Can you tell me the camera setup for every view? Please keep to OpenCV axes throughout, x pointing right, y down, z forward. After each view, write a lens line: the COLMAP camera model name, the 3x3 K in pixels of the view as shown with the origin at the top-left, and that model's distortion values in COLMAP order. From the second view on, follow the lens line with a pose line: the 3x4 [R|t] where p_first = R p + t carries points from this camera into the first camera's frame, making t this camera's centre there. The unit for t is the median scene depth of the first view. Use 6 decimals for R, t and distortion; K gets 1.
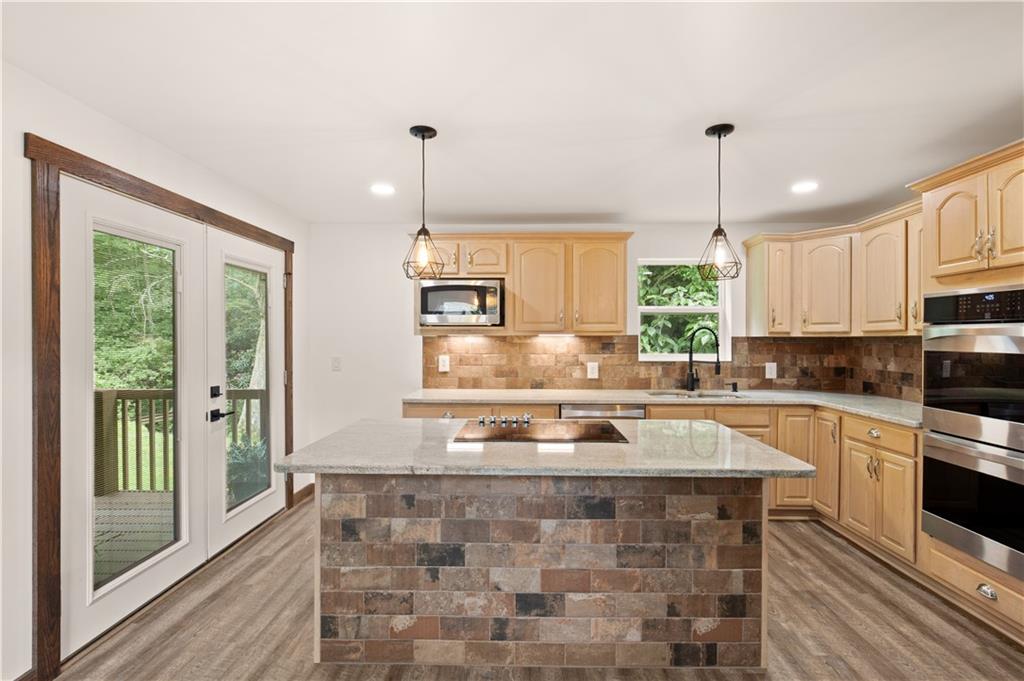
lens RADIAL K [[469.5, 0, 520.0], [0, 469.5, 342.0], [0, 0, 1]] dist [0.003819, -0.000840]
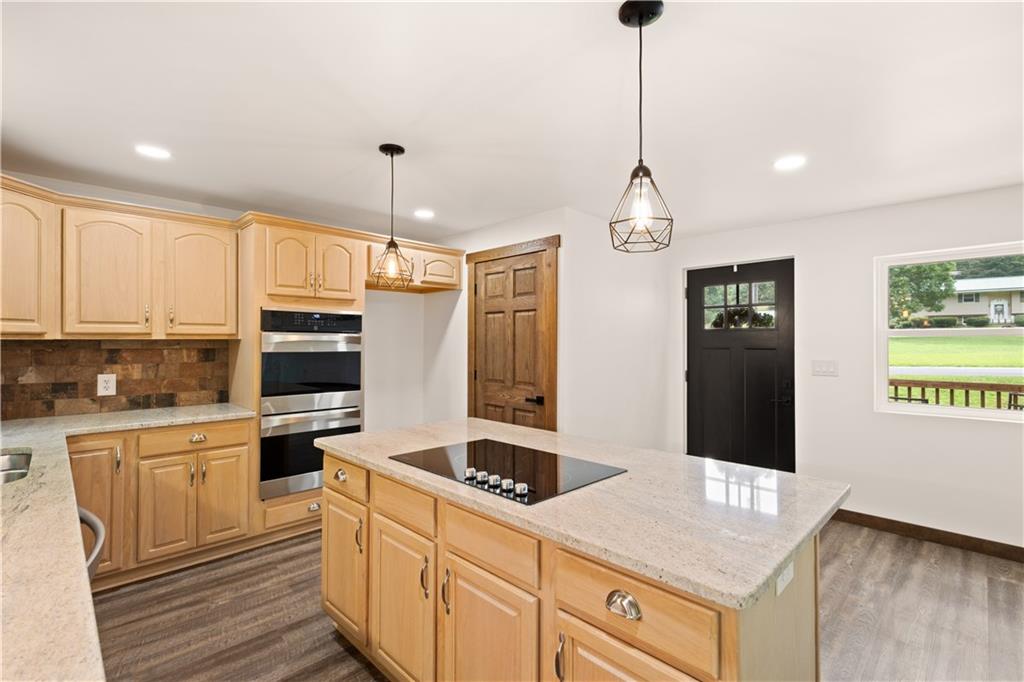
lens RADIAL K [[469.5, 0, 506.2], [0, 469.5, 343.1], [0, 0, 1]] dist [0.003819, -0.000840]
pose [[-0.711993, 0.002123, 0.702184, -0.286751], [0.004715, 0.999987, 0.001758, -0.002839], [-0.702171, 0.004563, -0.711994, 0.887403]]
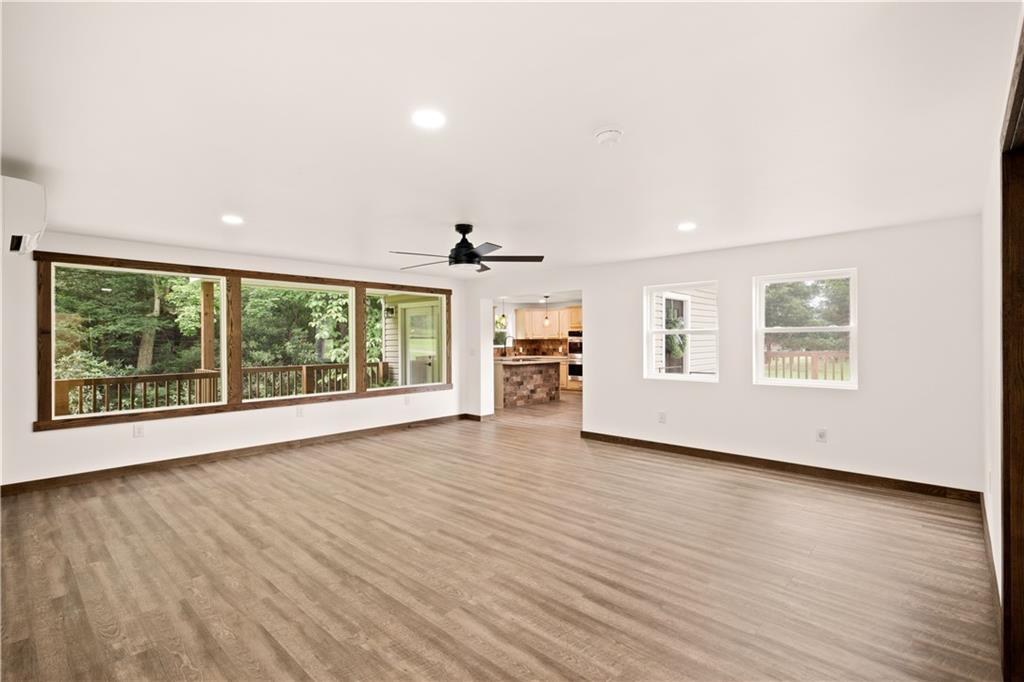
lens RADIAL K [[469.5, 0, 510.5], [0, 469.5, 337.3], [0, 0, 1]] dist [0.003819, -0.000840]
pose [[0.670132, 0.002323, 0.742238, -1.902046], [0.010436, 0.999867, -0.012553, 0.015494], [-0.742168, 0.016158, 0.670019, -1.087858]]
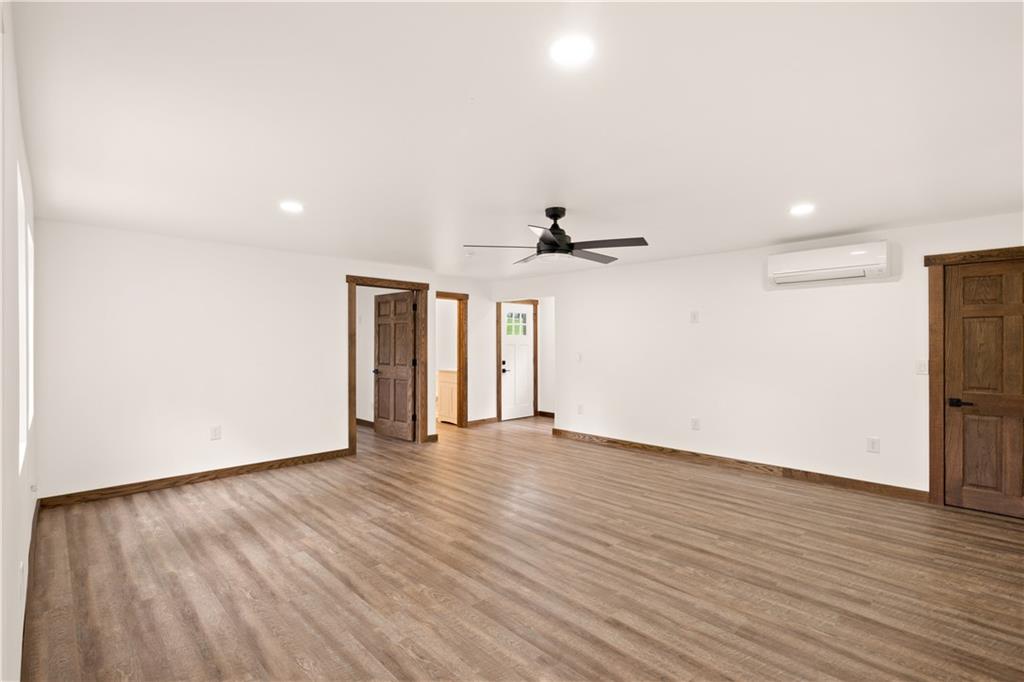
lens RADIAL K [[469.5, 0, 504.0], [0, 469.5, 342.7], [0, 0, 1]] dist [0.003819, -0.000840]
pose [[-0.711473, -0.000317, -0.702713, -0.552933], [-0.006254, 0.999963, 0.005881, -0.003940], [0.702686, 0.008579, -0.711449, 0.199356]]
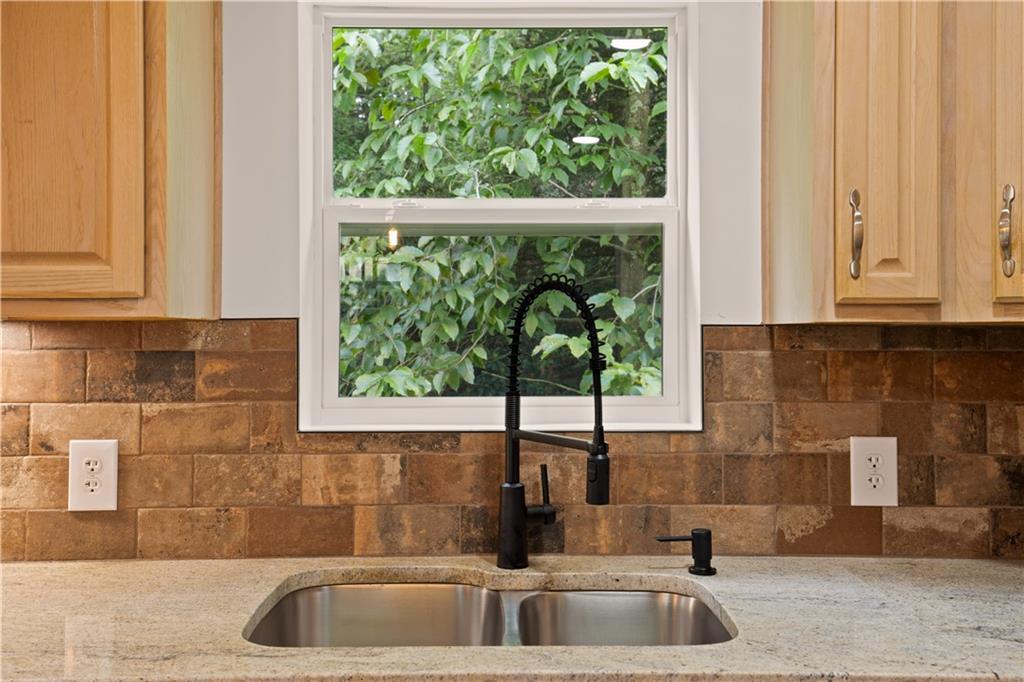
lens RADIAL K [[979.6, 0, 500.2], [0, 979.6, 310.4], [0, 0, 1]] dist [0.080572, 0.000000]
pose [[0.999657, -0.000336, 0.026196, 0.349801], [0.001169, 0.999493, -0.031804, -0.002870], [-0.026172, 0.031824, 0.999151, 0.533970]]
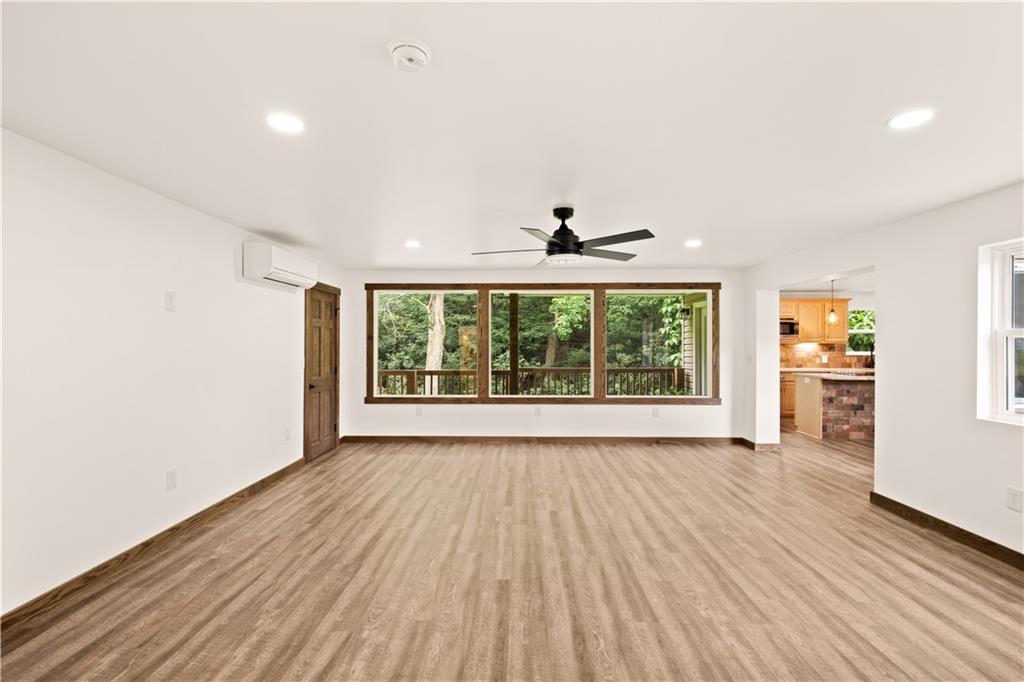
lens RADIAL K [[469.5, 0, 518.1], [0, 469.5, 340.2], [0, 0, 1]] dist [0.003819, -0.000840]
pose [[0.999990, 0.001384, 0.004358, -1.314161], [-0.001319, 0.999888, -0.014897, 0.006993], [-0.004378, 0.014891, 0.999880, -1.204198]]
